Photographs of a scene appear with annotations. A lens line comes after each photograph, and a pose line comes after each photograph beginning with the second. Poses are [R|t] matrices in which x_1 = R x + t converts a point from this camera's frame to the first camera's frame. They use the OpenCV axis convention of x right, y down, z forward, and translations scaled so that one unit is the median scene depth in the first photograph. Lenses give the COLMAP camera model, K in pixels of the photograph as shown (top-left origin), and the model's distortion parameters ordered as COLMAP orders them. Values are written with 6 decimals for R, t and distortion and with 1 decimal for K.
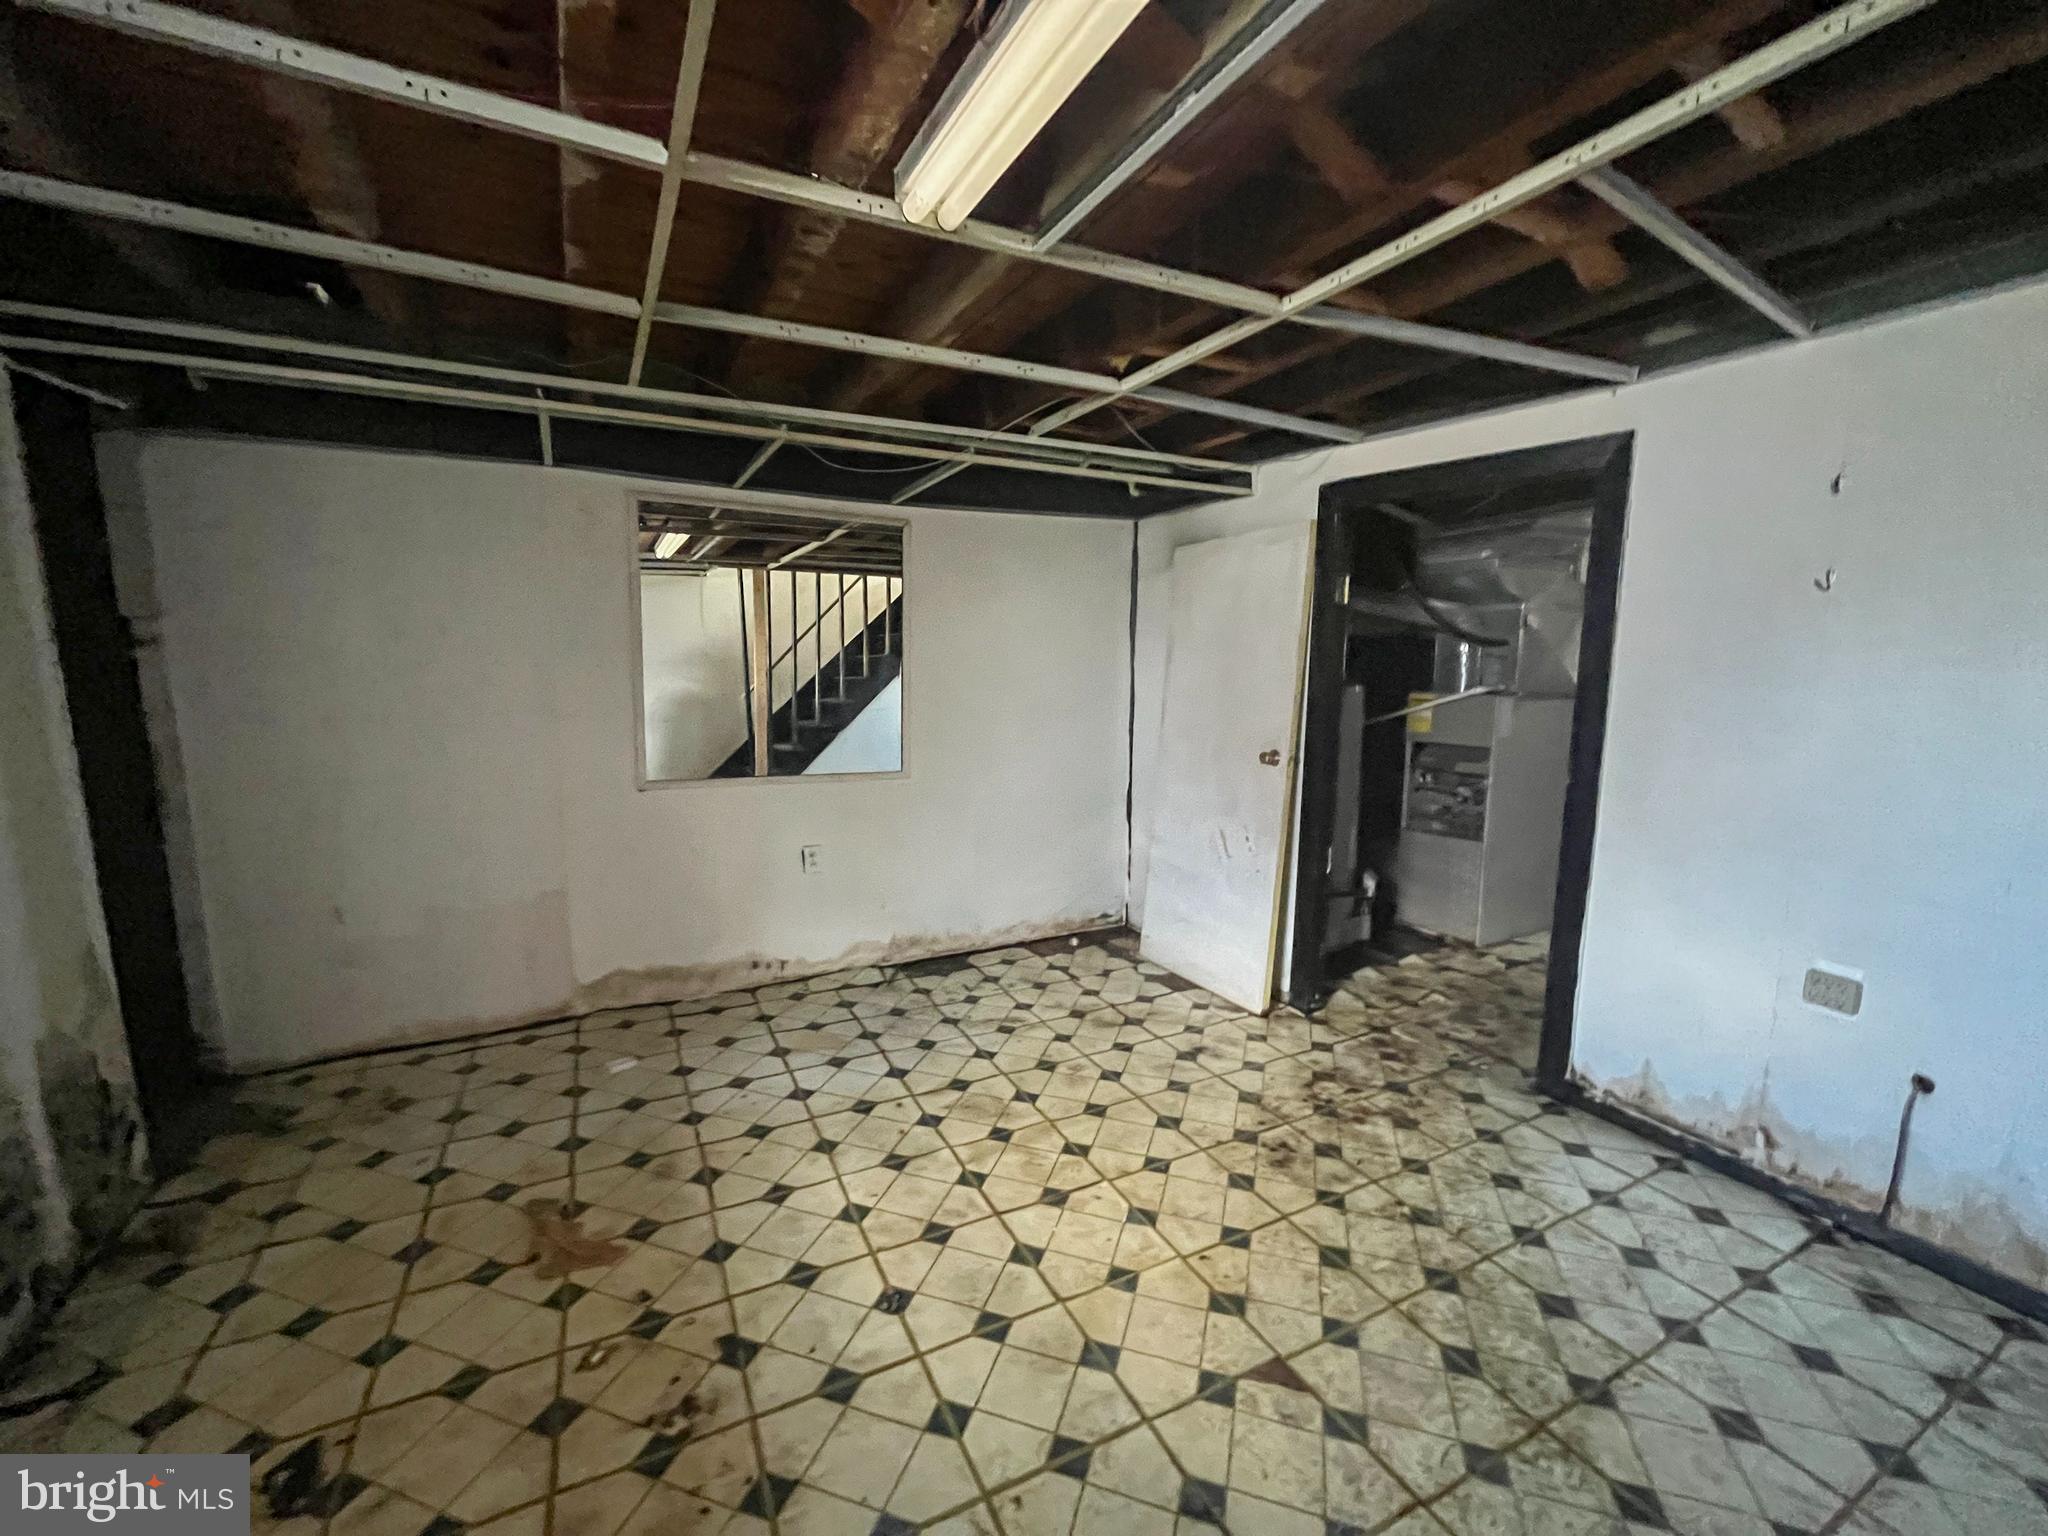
lens RADIAL K [[828.9, 0, 1020.1], [0, 828.9, 776.7], [0, 0, 1]] dist [-0.002386, 0.000071]
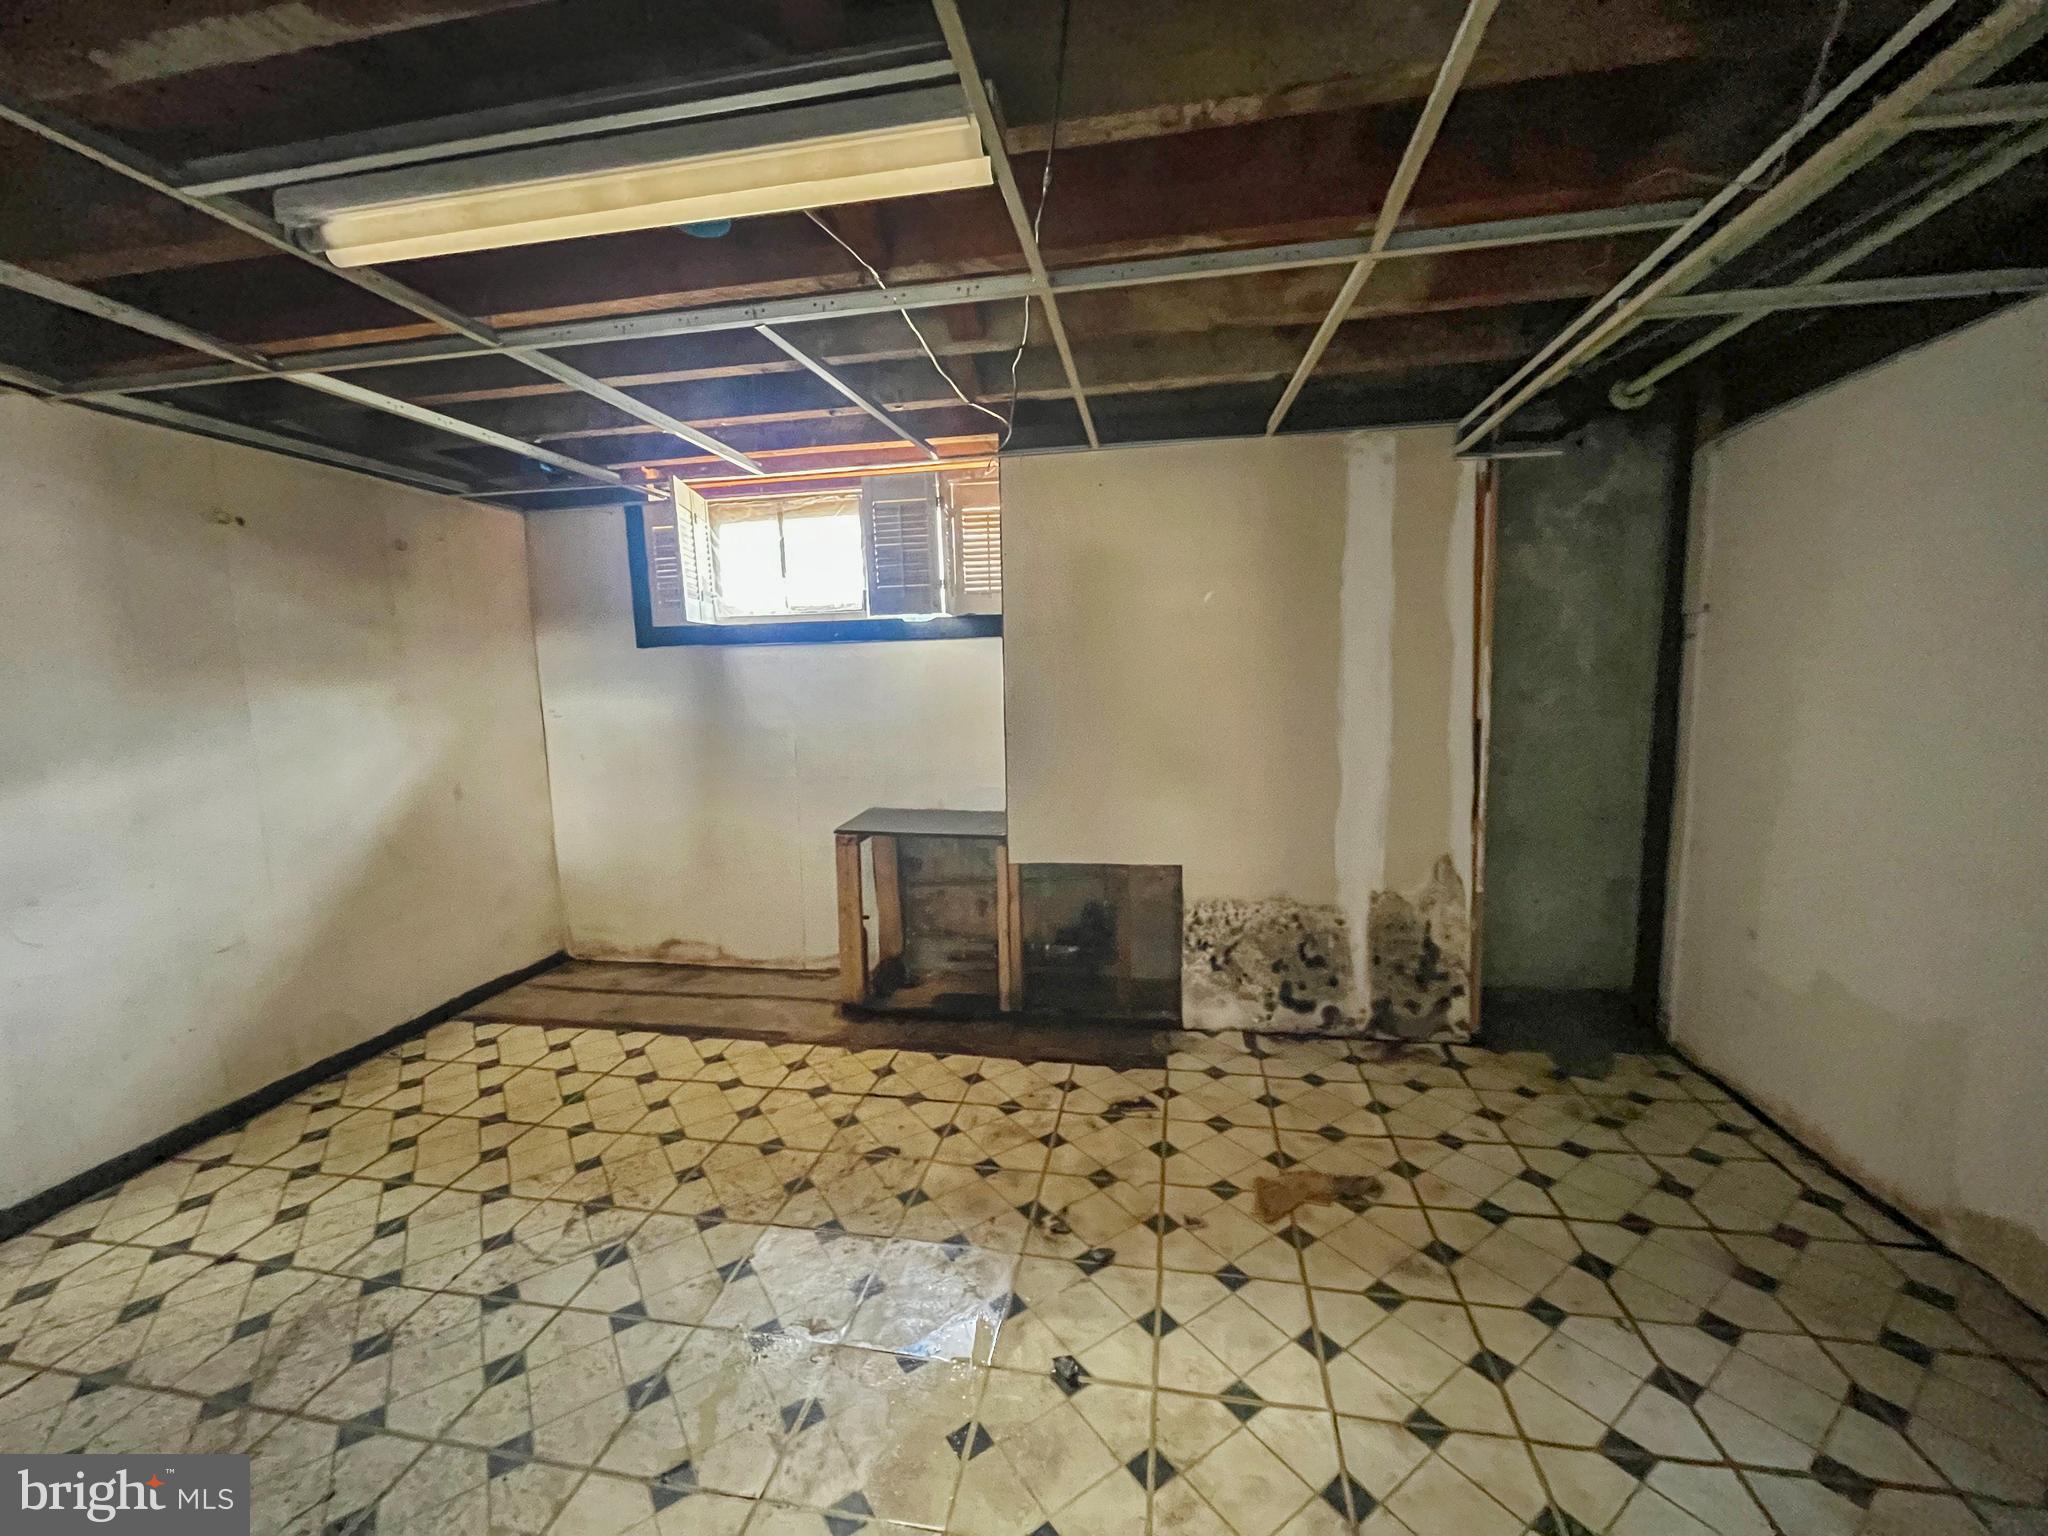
lens RADIAL K [[828.9, 0, 1024.7], [0, 828.9, 767.8], [0, 0, 1]] dist [-0.002386, 0.000071]
pose [[-0.602363, 0.105654, -0.791199, 0.450964], [-0.087073, 0.976589, 0.196702, -0.160571], [0.793459, 0.187378, -0.579062, 1.180275]]
